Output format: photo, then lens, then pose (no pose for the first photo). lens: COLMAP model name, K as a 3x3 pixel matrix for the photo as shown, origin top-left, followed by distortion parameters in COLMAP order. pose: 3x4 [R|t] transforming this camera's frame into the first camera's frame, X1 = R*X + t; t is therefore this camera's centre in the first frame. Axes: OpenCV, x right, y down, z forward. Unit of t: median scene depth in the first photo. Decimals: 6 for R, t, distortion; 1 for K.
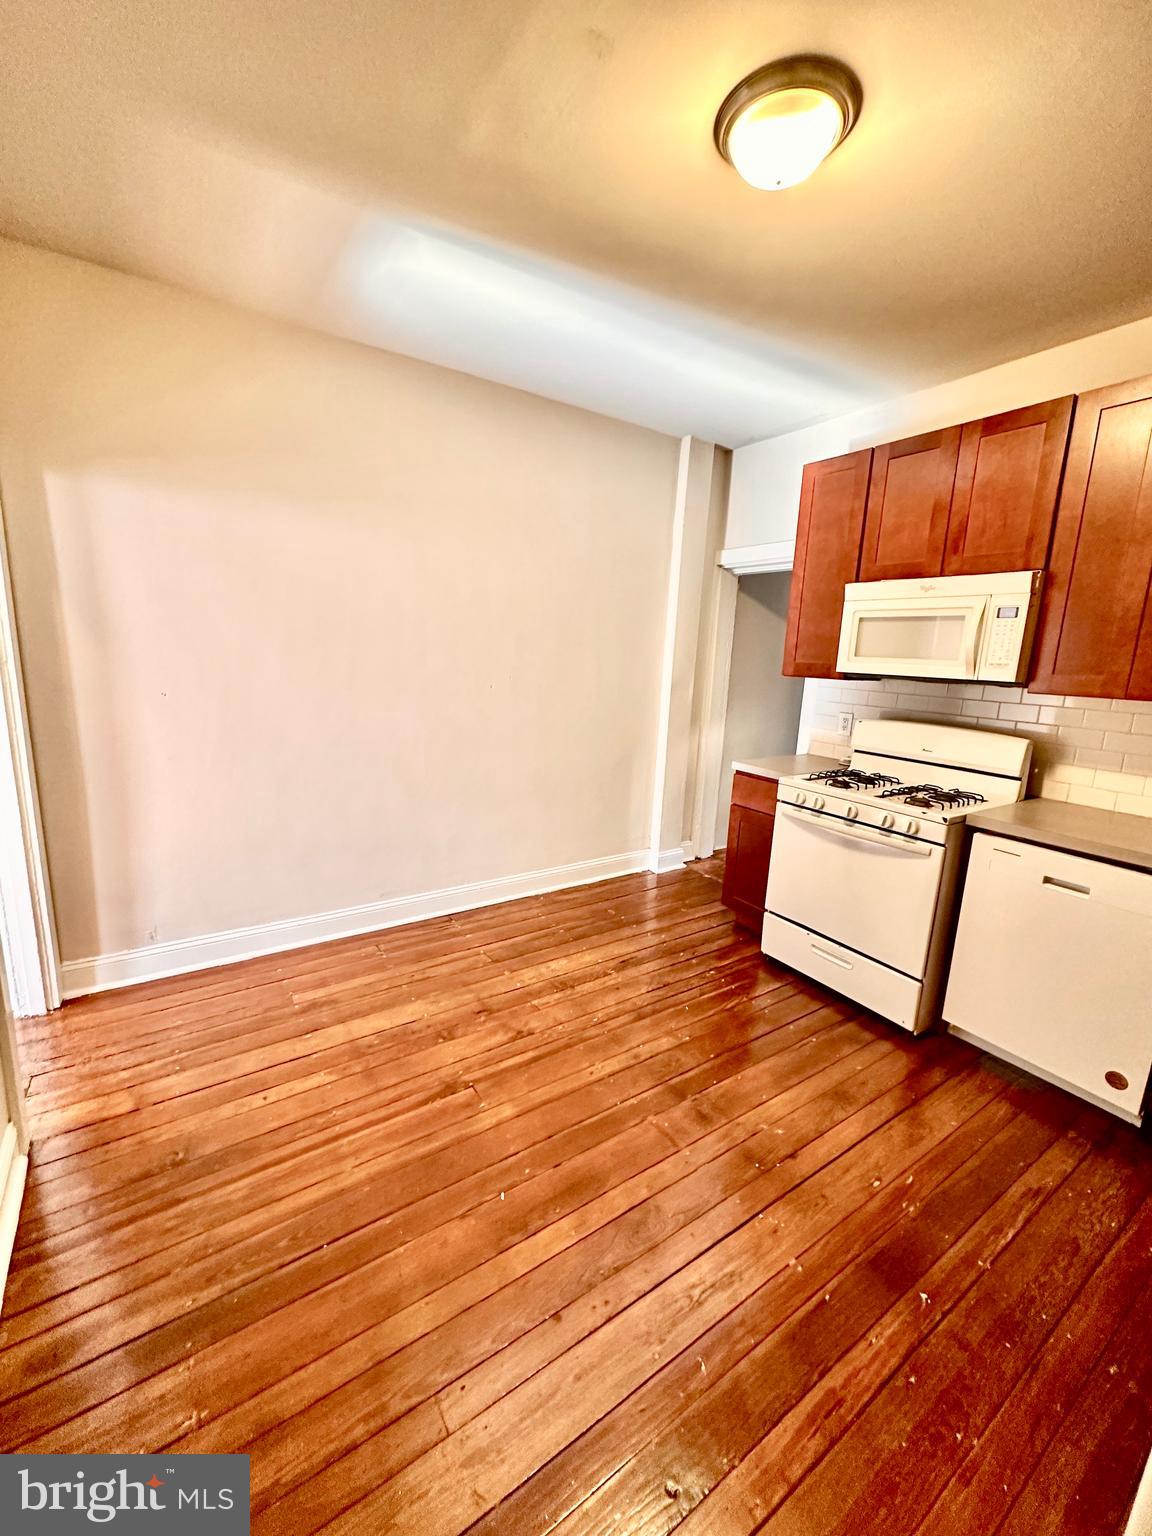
lens RADIAL K [[610.7, 0, 573.4], [0, 610.7, 767.6], [0, 0, 1]] dist [-0.001021, 0.000646]
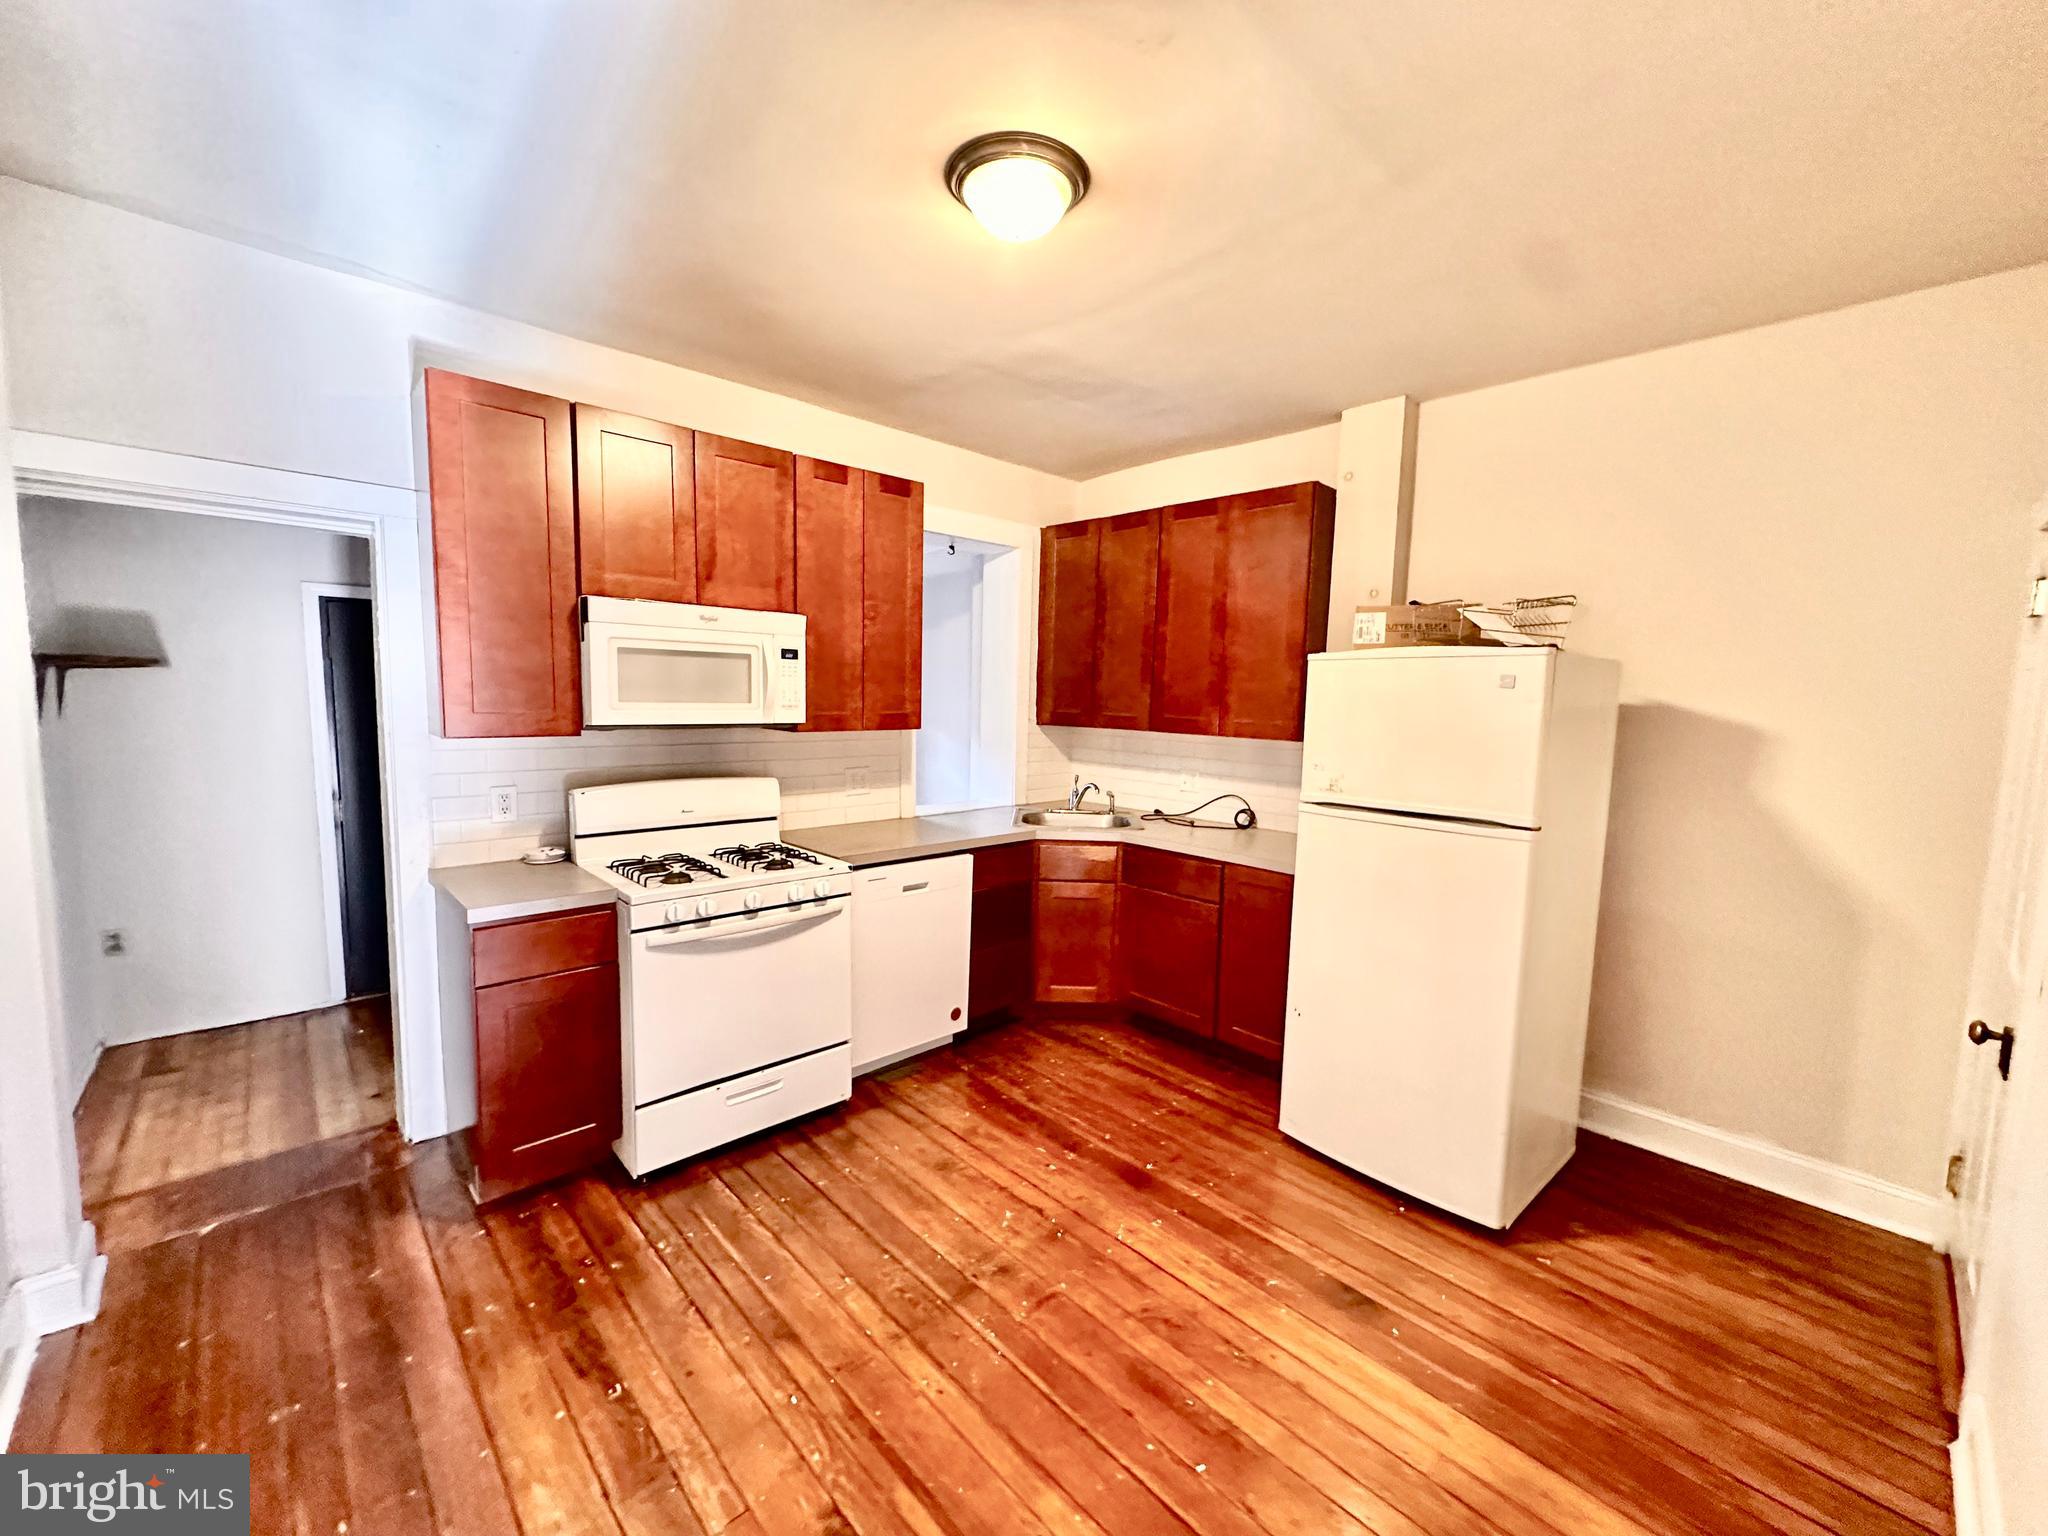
lens RADIAL K [[814.2, 0, 1023.4], [0, 814.2, 771.4], [0, 0, 1]] dist [-0.001021, 0.000646]
pose [[-0.171908, -0.137776, 0.975431, -0.628684], [0.159453, 0.973223, 0.165566, -0.215168], [-0.972123, 0.183998, -0.145336, 0.814102]]
